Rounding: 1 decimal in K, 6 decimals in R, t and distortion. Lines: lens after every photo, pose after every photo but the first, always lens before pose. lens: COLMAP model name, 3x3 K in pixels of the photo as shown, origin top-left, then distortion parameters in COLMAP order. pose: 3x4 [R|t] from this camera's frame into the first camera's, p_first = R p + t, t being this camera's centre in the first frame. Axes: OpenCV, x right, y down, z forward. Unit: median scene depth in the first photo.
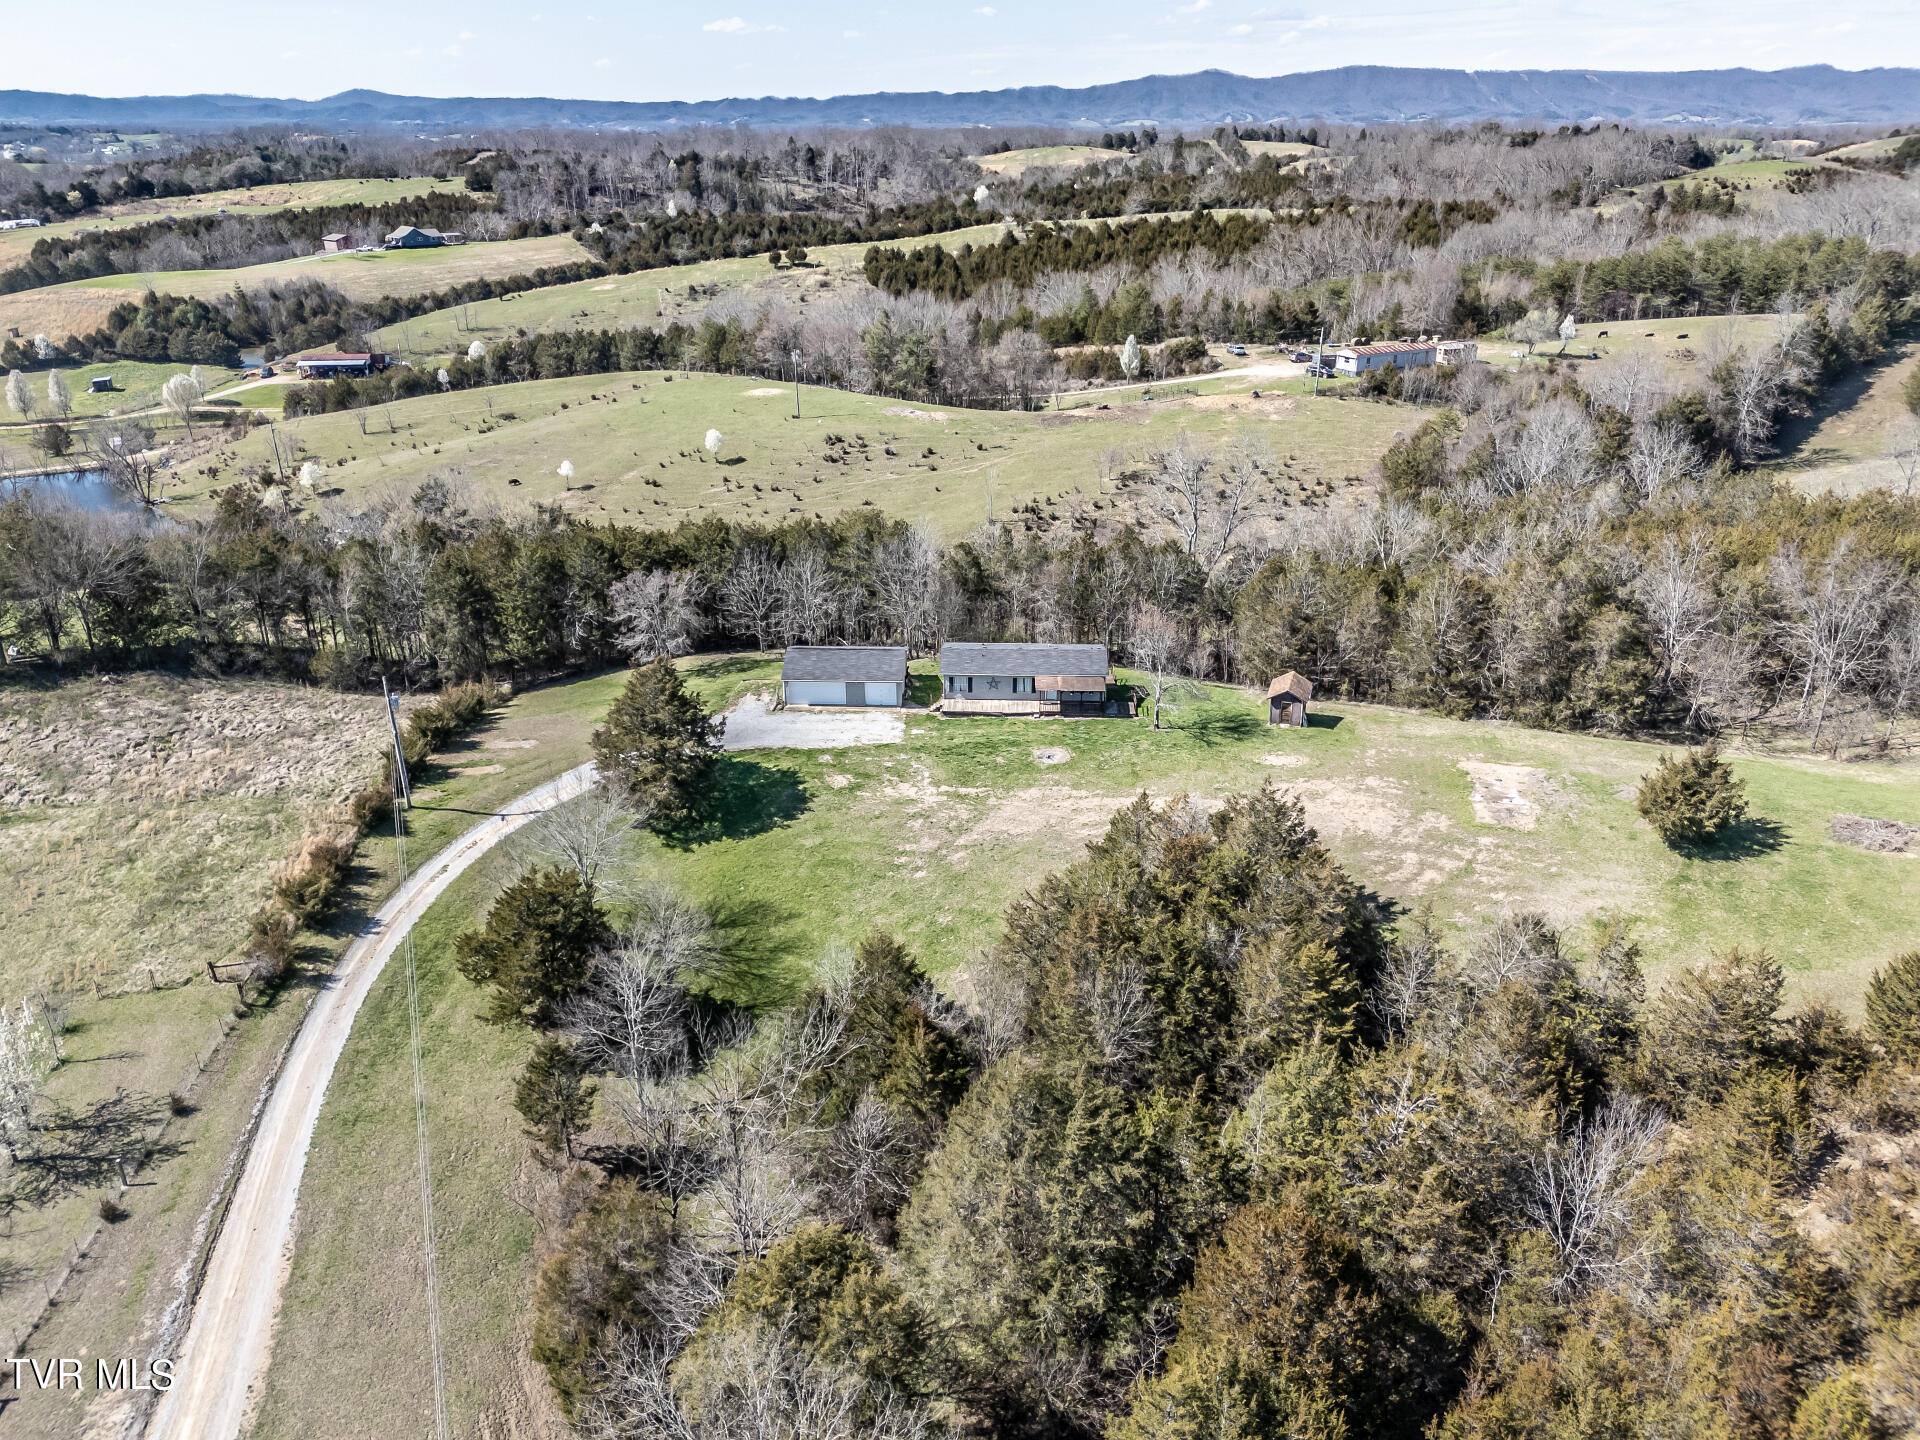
lens RADIAL K [[1425.5, 0, 966.3], [0, 1425.5, 710.0], [0, 0, 1]] dist [0.067924, -0.061973]
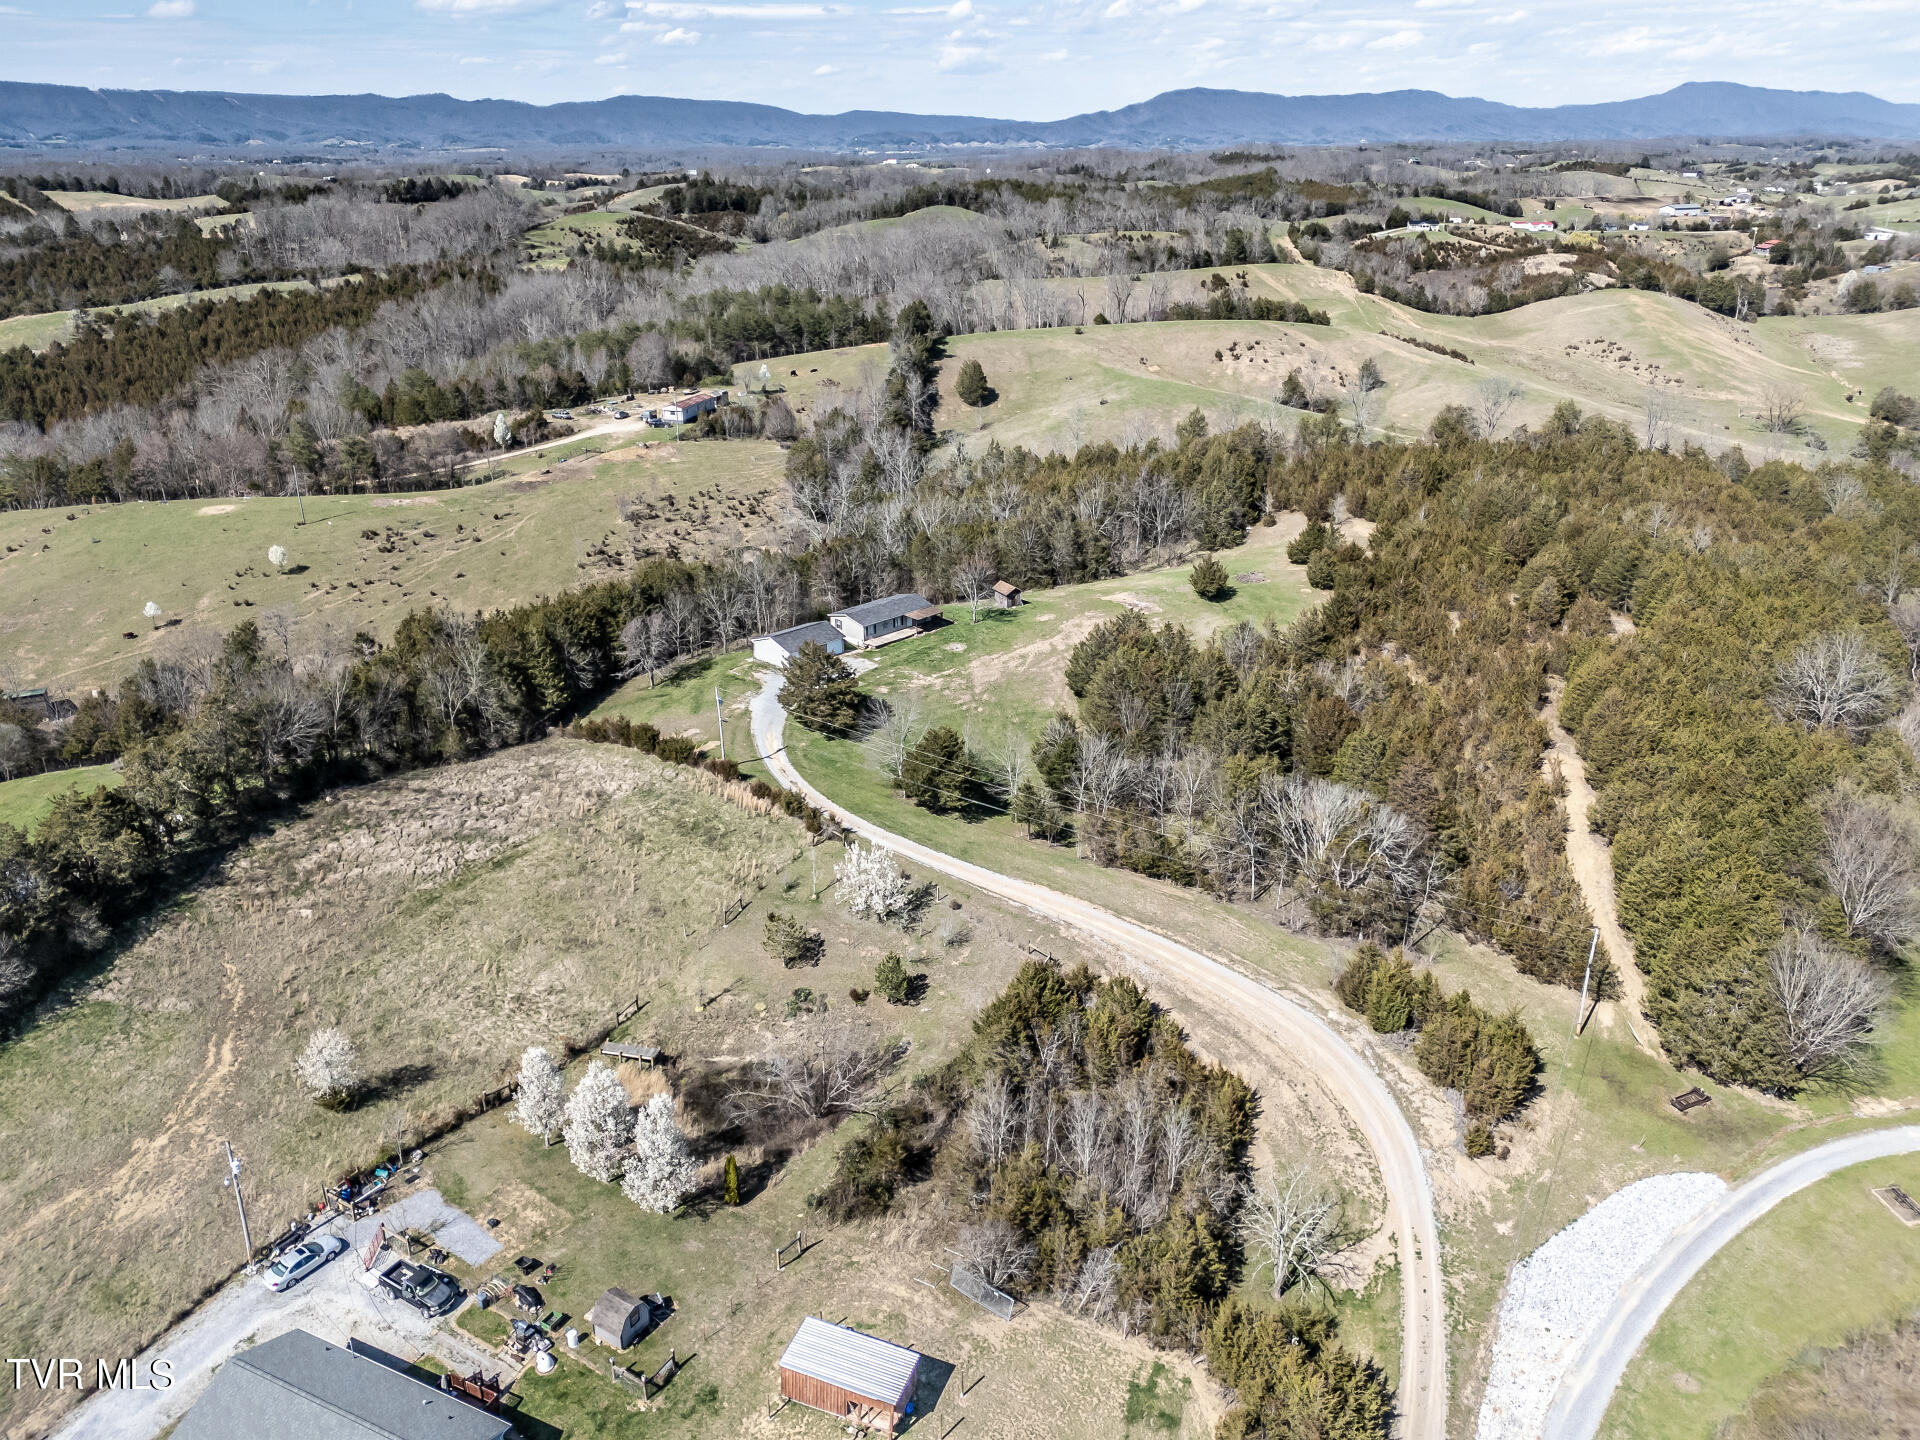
lens RADIAL K [[1425.5, 0, 961.1], [0, 1425.5, 719.0], [0, 0, 1]] dist [0.067924, -0.061973]
pose [[0.668216, -0.279819, 0.689340, -0.570988], [0.281472, 0.952784, 0.113911, -0.040504], [-0.688667, 0.117913, 0.715426, -0.143088]]
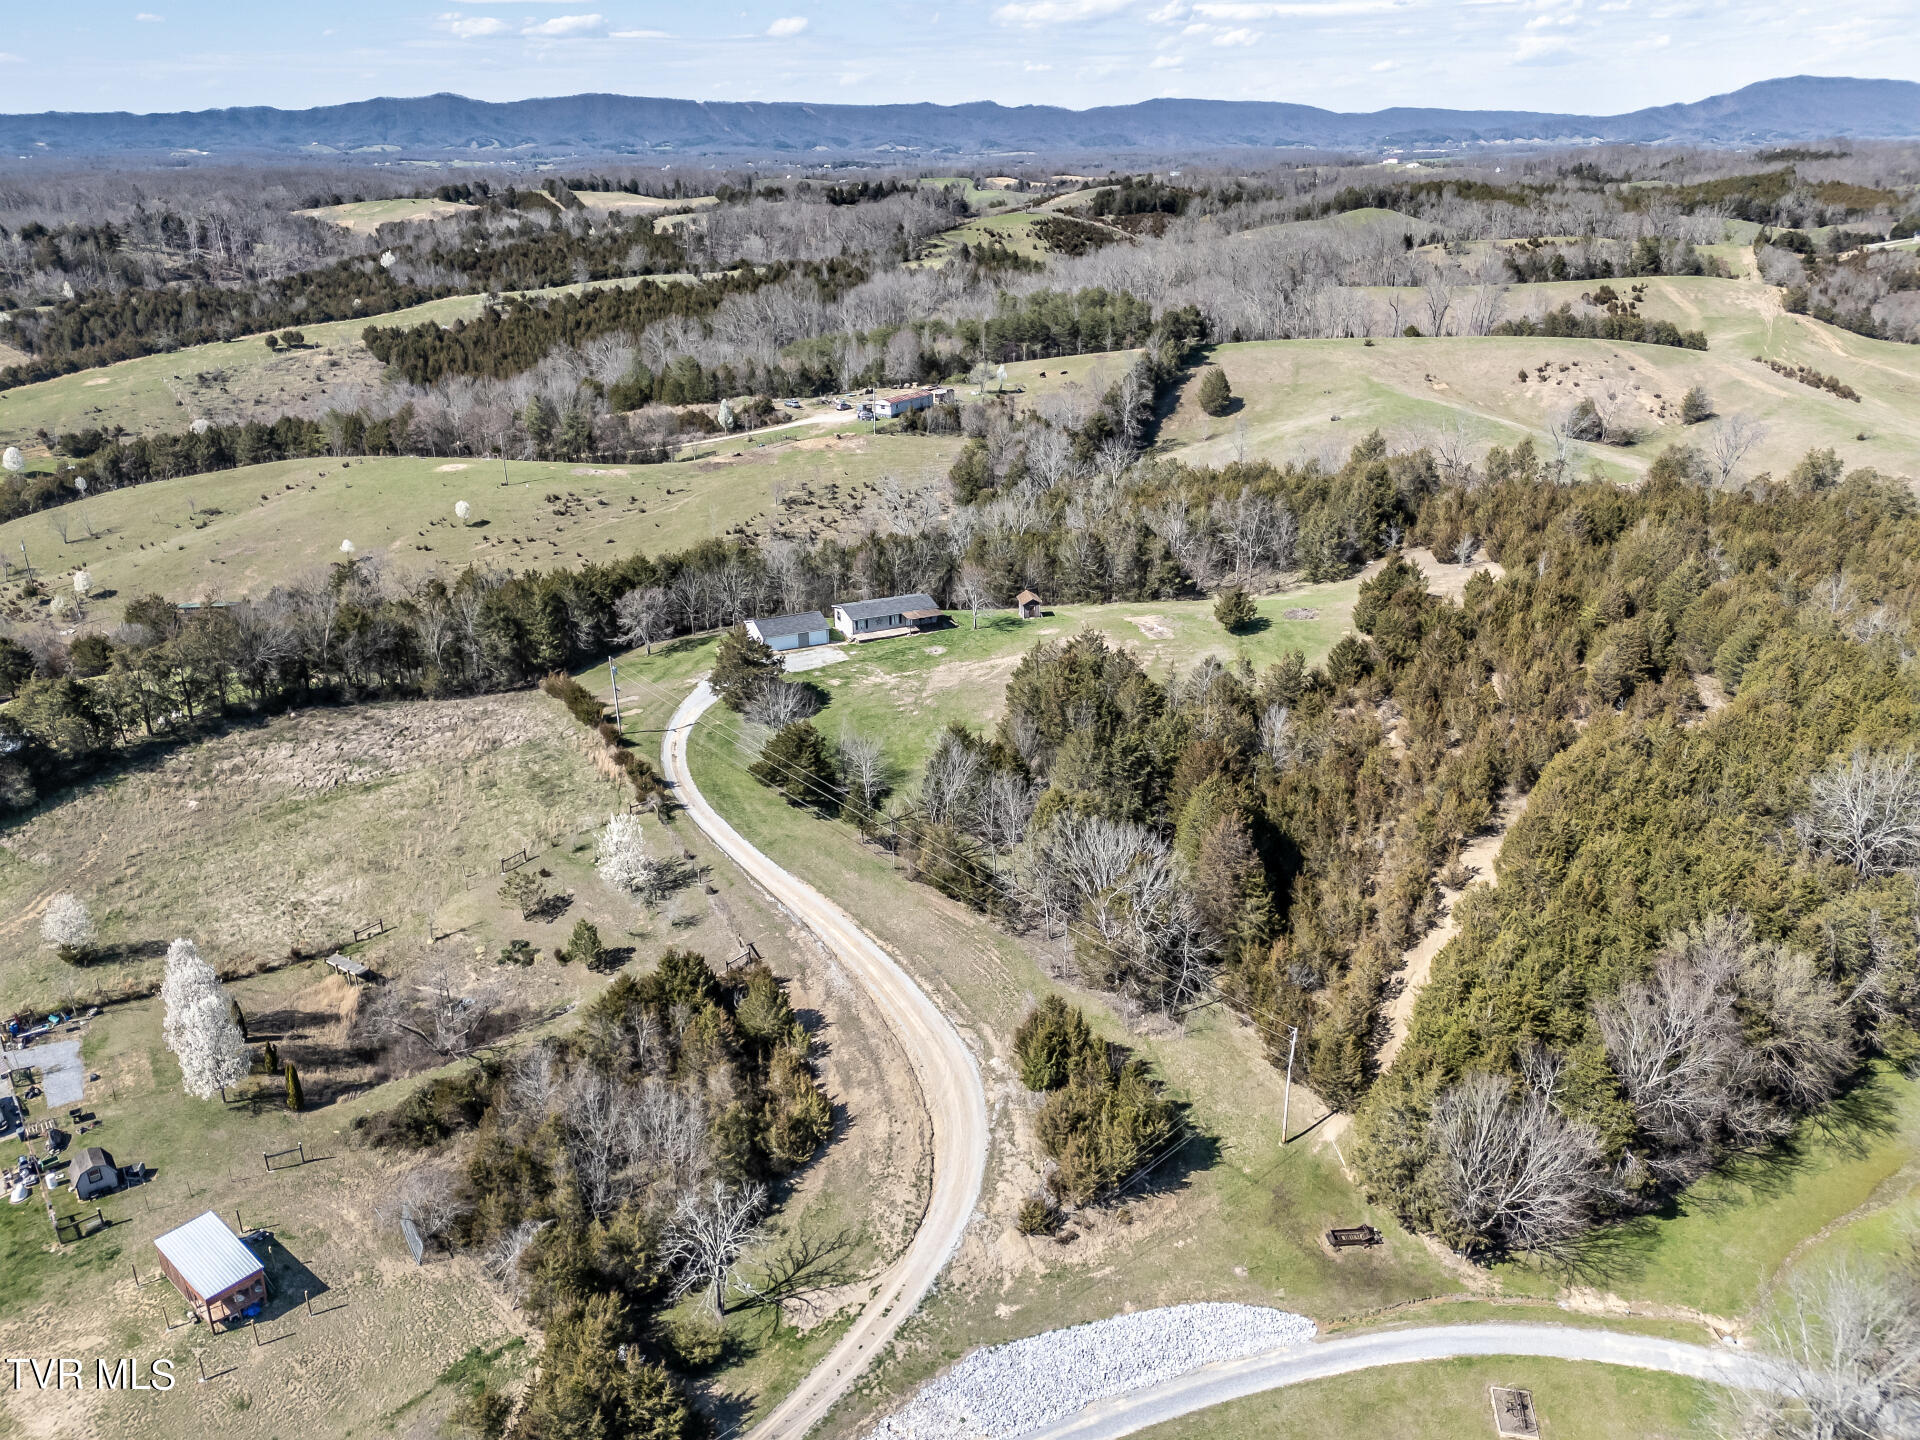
lens RADIAL K [[1425.5, 0, 964.1], [0, 1425.5, 723.4], [0, 0, 1]] dist [0.067924, -0.061973]
pose [[0.883303, -0.180463, 0.432676, -0.335834], [0.181407, 0.982615, 0.039496, 0.027305], [-0.432281, 0.043604, 0.900684, -0.312481]]
